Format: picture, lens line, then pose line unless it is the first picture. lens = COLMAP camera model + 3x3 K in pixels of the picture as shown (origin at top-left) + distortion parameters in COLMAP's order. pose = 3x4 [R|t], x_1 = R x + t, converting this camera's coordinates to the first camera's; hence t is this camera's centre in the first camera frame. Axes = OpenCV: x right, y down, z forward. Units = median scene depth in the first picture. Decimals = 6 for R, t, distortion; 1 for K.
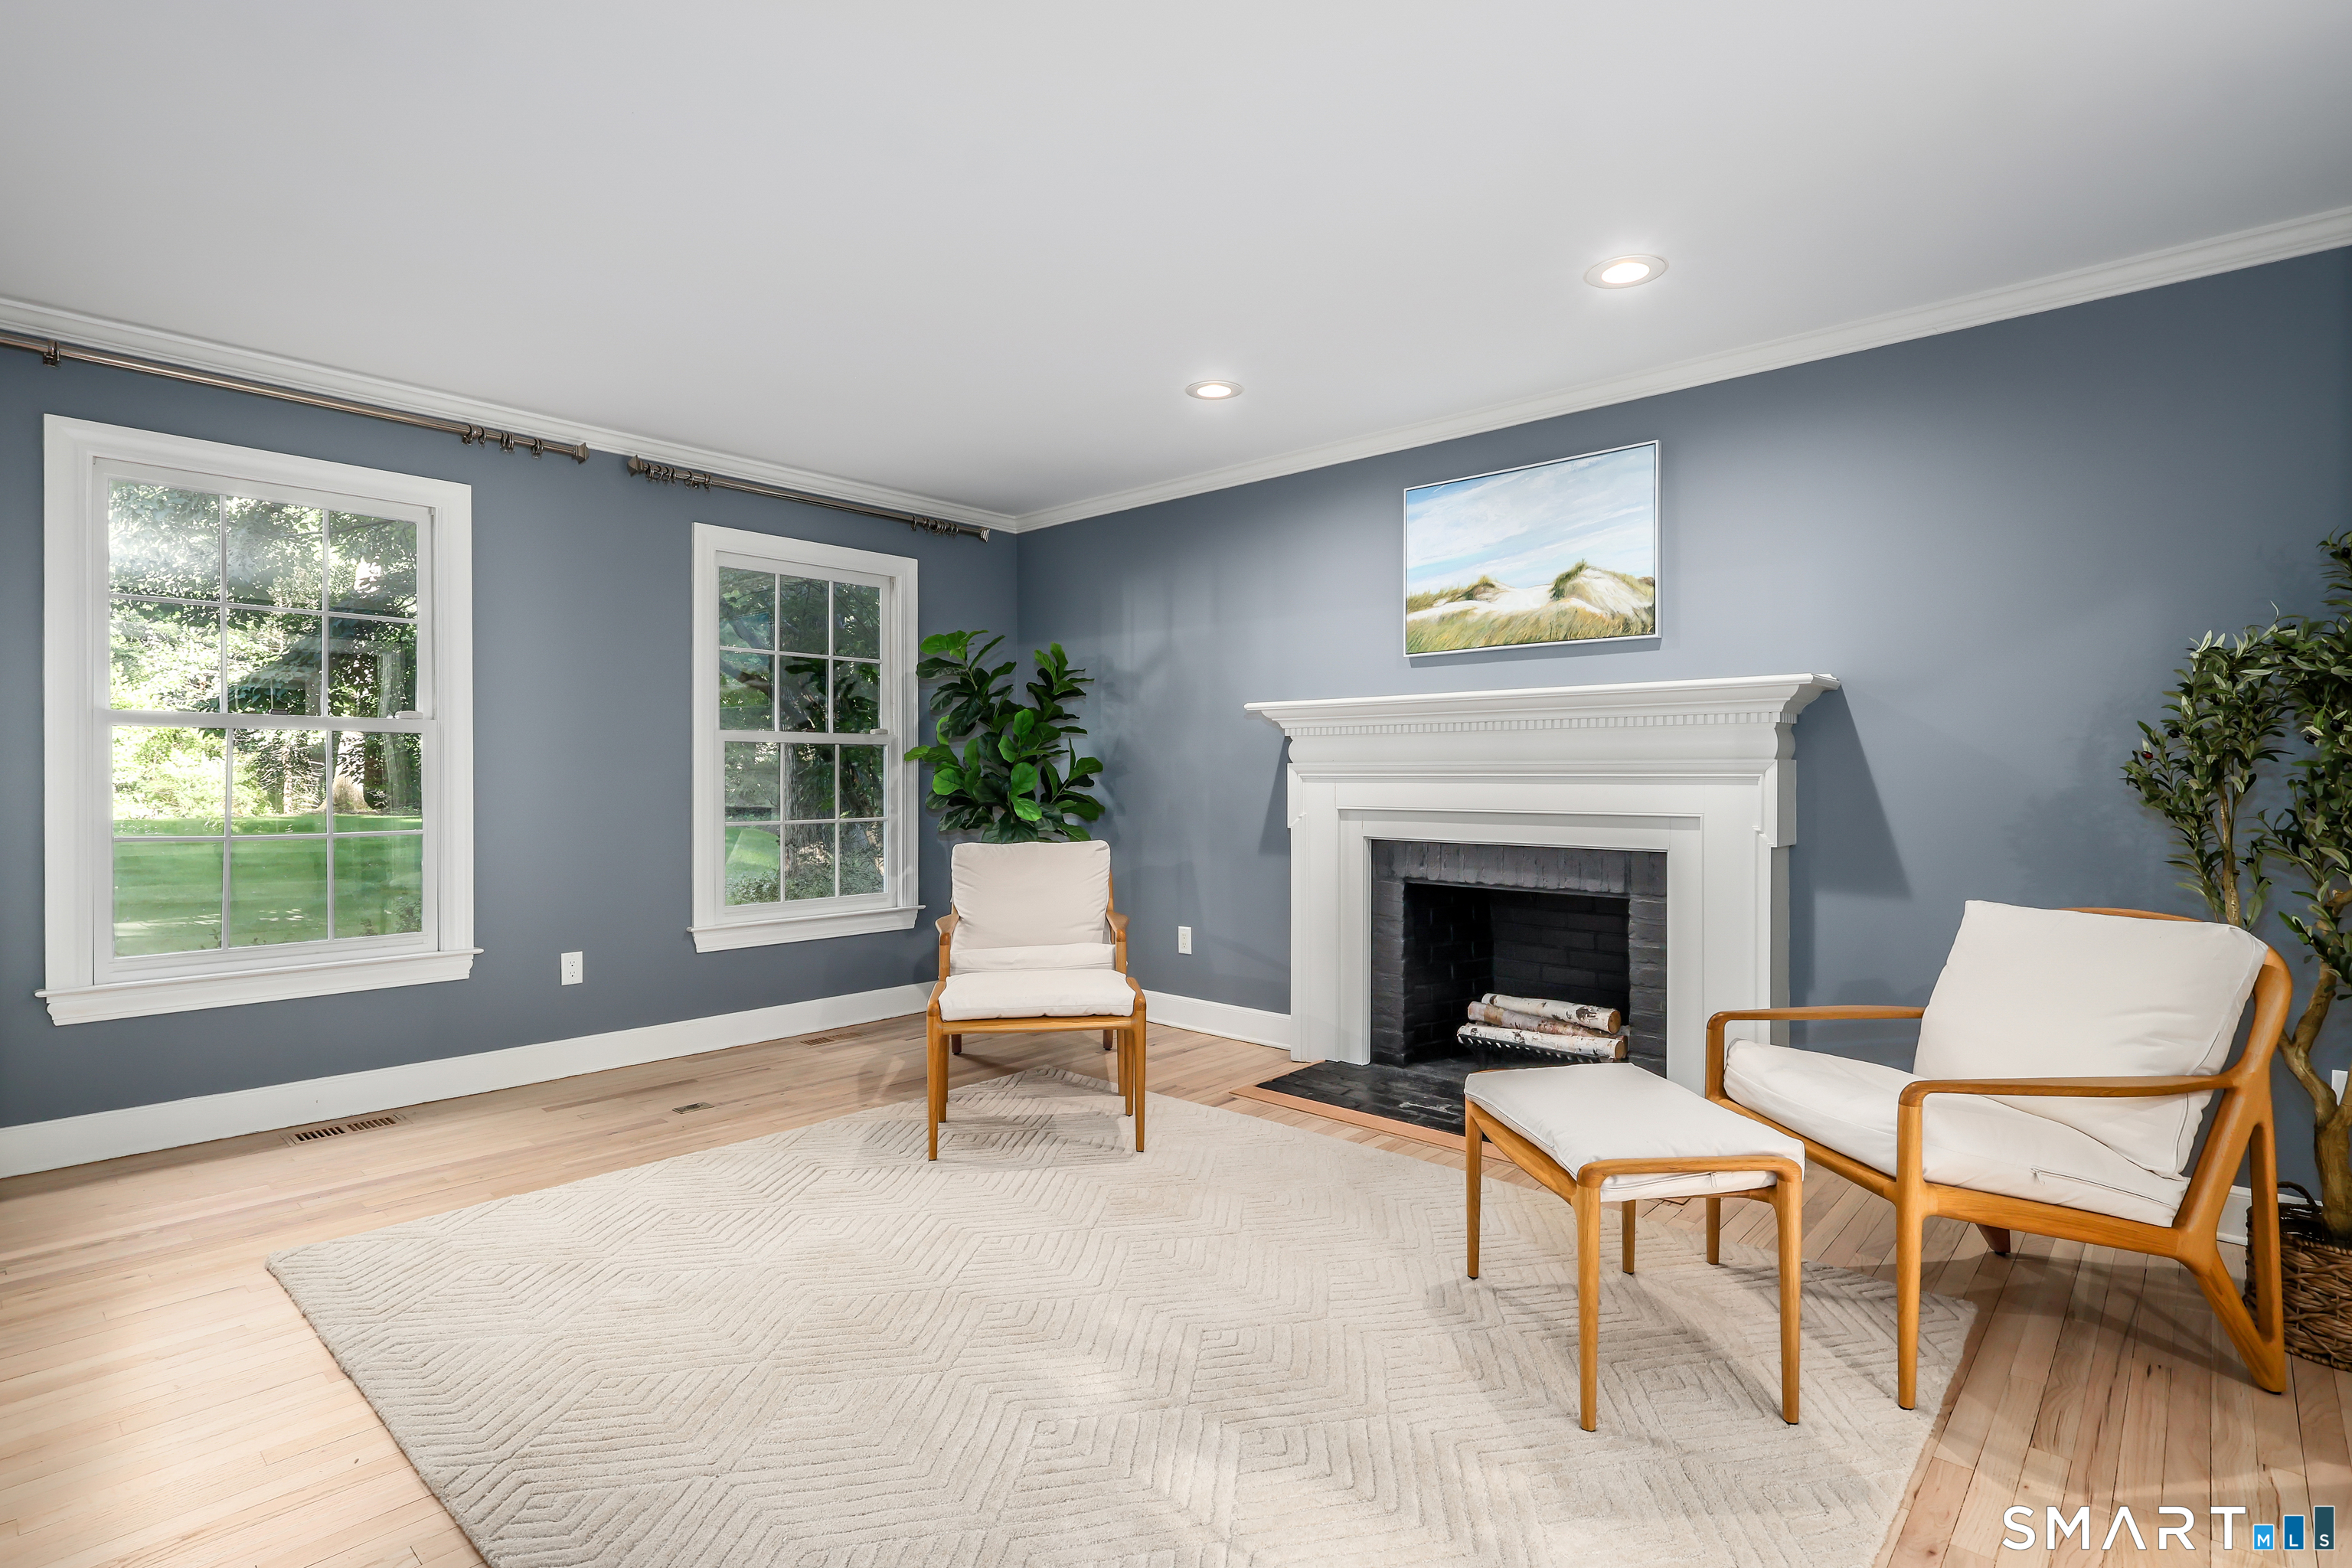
lens RADIAL K [[1183.6, 0, 1176.0], [0, 1183.6, 784.0], [0, 0, 1]] dist [0.000993, 0.000063]
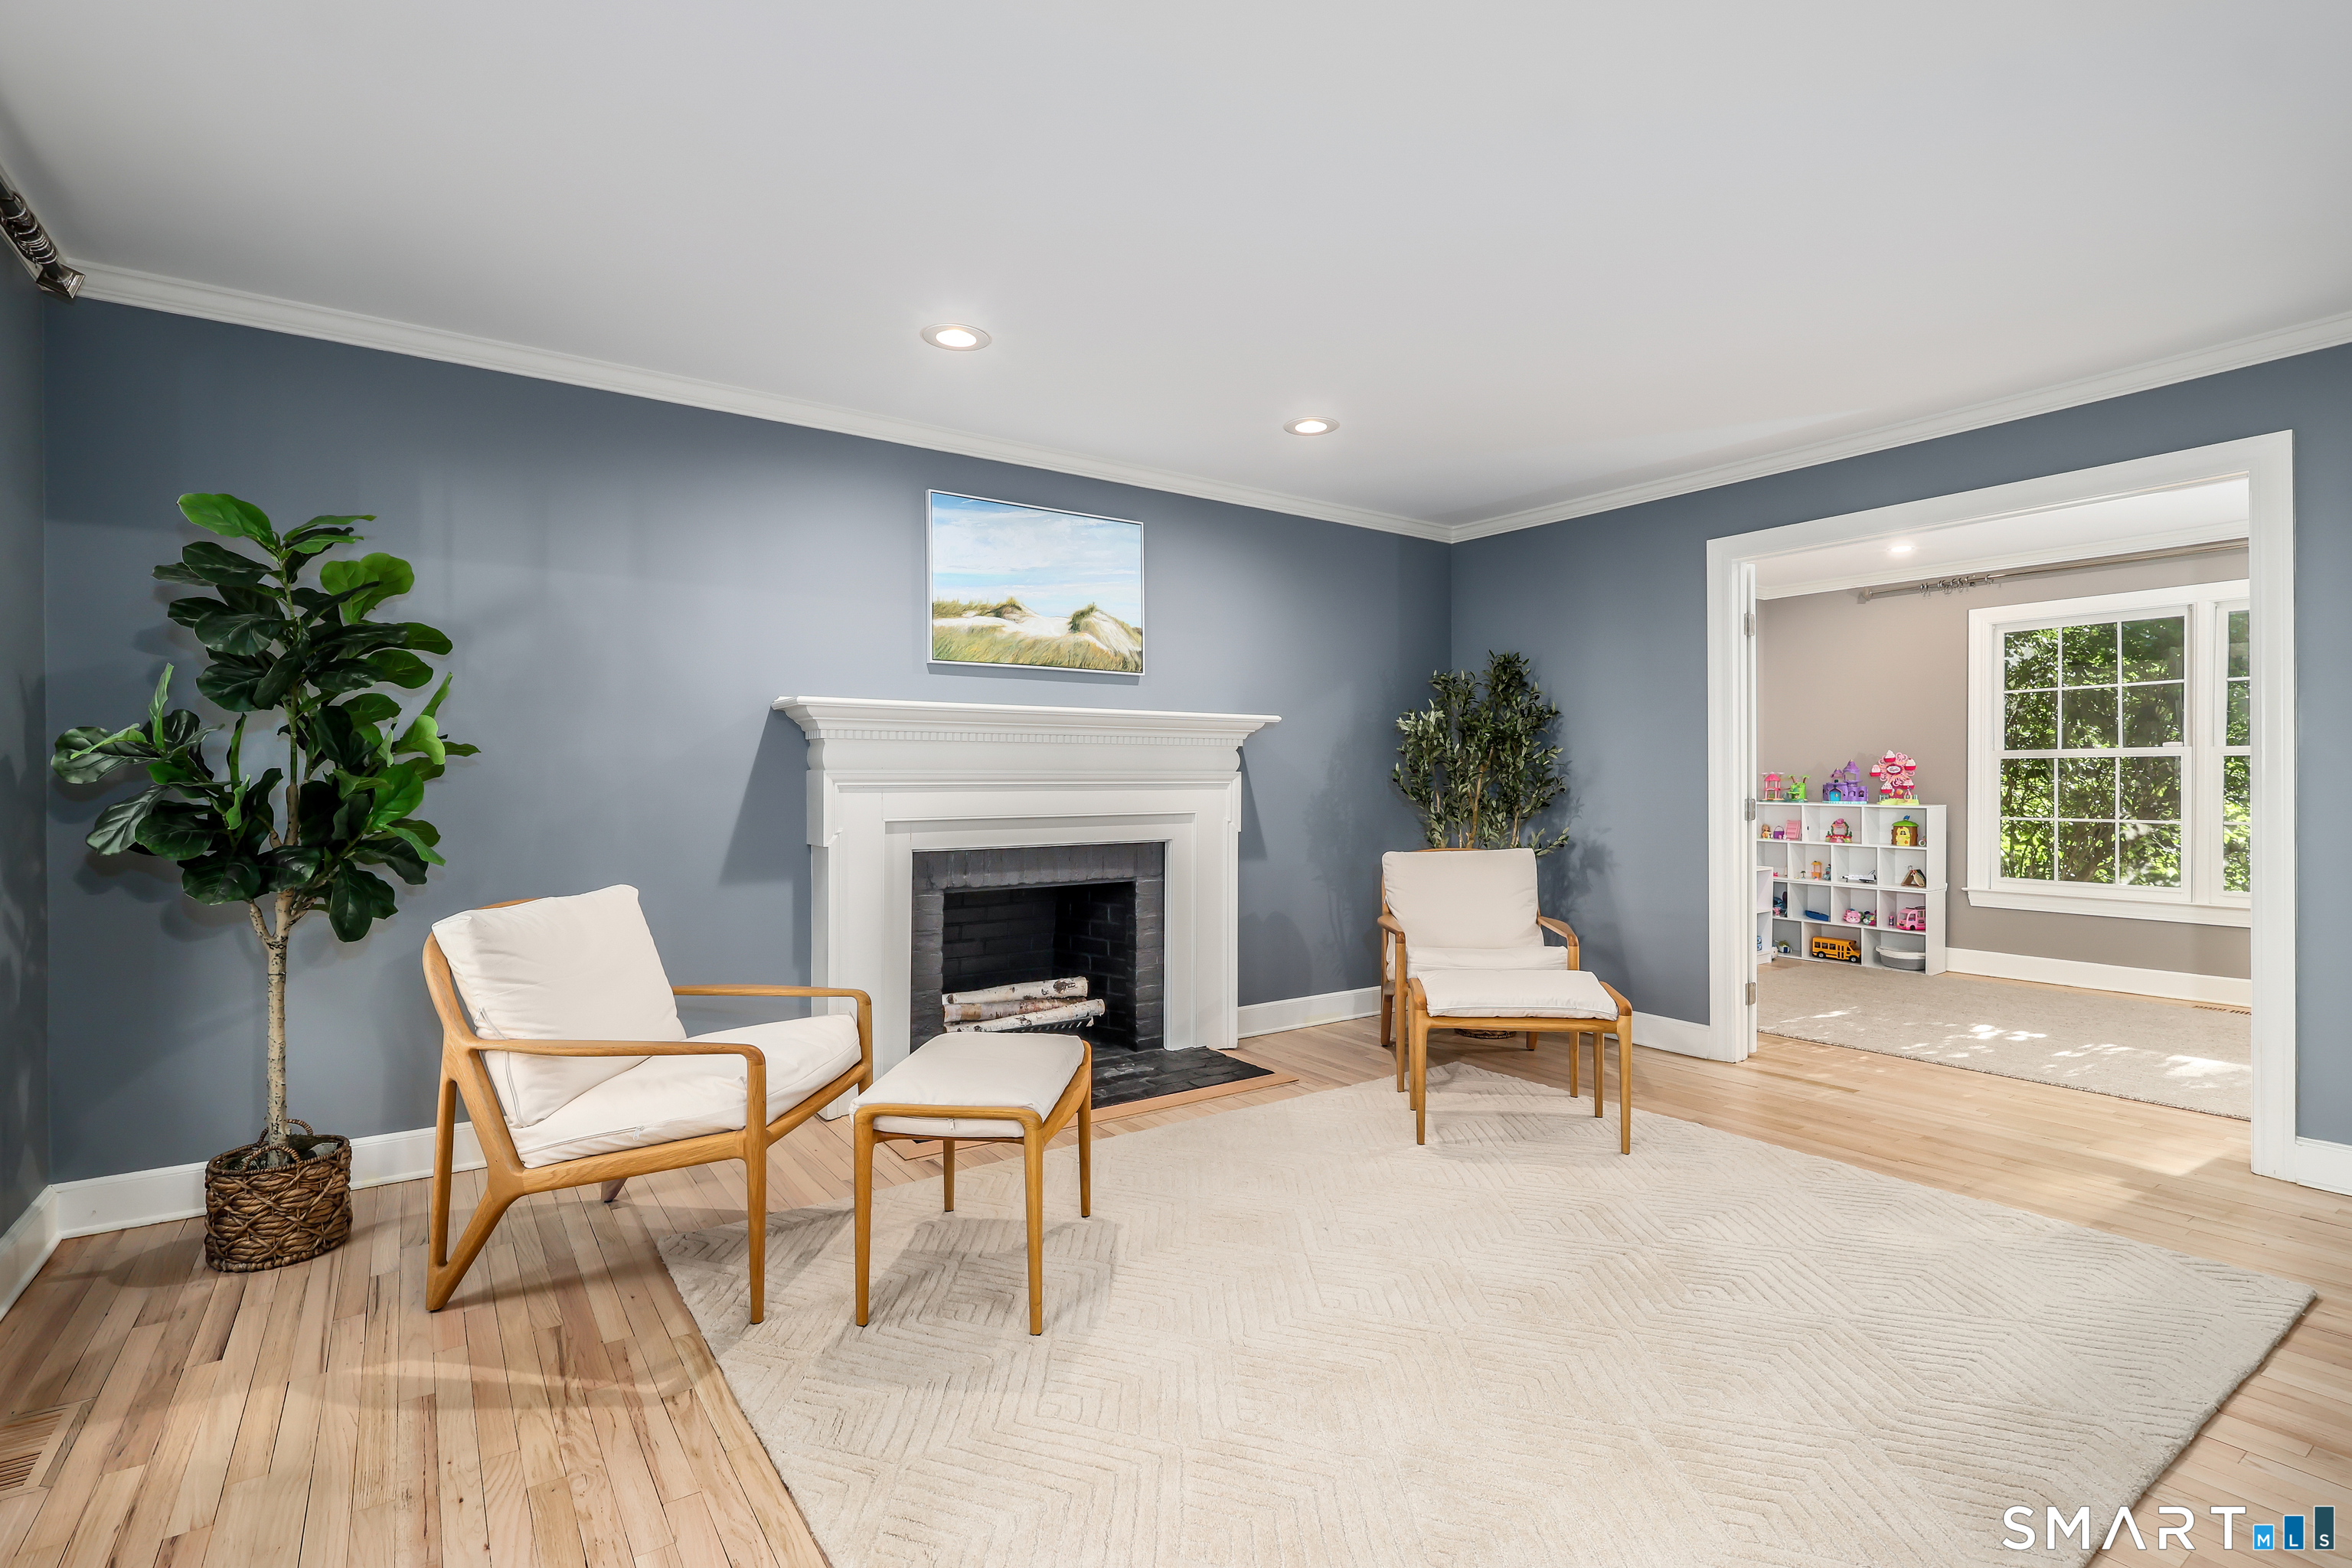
lens RADIAL K [[1105.6, 0, 1176.0], [0, 1105.6, 784.0], [0, 0, 1]] dist [-0.000338, 0.000537]
pose [[0.207465, -0.004684, 0.978231, -0.699117], [0.010410, 0.999942, 0.002580, -0.008202], [-0.978187, 0.009648, 0.207502, 0.658272]]
